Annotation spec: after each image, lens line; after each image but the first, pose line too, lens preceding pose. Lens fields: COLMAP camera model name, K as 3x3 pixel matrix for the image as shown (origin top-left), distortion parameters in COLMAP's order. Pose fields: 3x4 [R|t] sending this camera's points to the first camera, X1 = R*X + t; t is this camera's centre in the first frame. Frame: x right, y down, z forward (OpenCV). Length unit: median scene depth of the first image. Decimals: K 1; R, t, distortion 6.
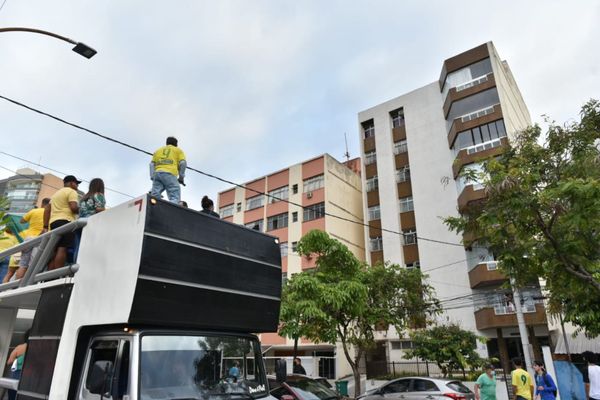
lens RADIAL K [[401.9, 0, 300.0], [0, 401.9, 200.0], [0, 0, 1]] dist [-0.007905, -0.002484]
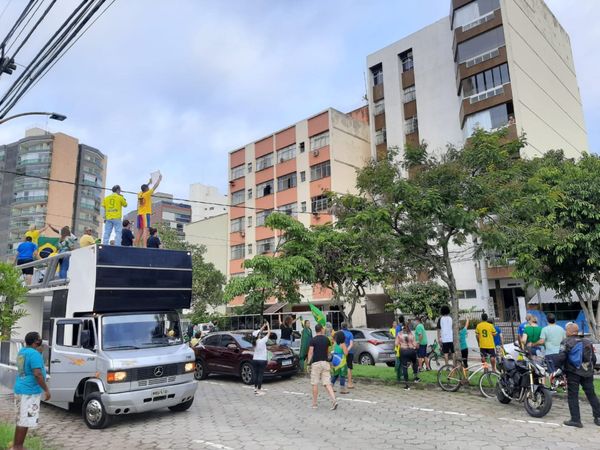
lens RADIAL K [[455.4, 0, 299.0], [0, 455.4, 224.1], [0, 0, 1]] dist [0.008748, -0.001463]
pose [[0.992540, -0.053484, -0.109561, 0.095449], [0.073260, 0.979946, 0.185306, -0.051765], [0.097453, -0.191950, 0.976554, -0.115066]]
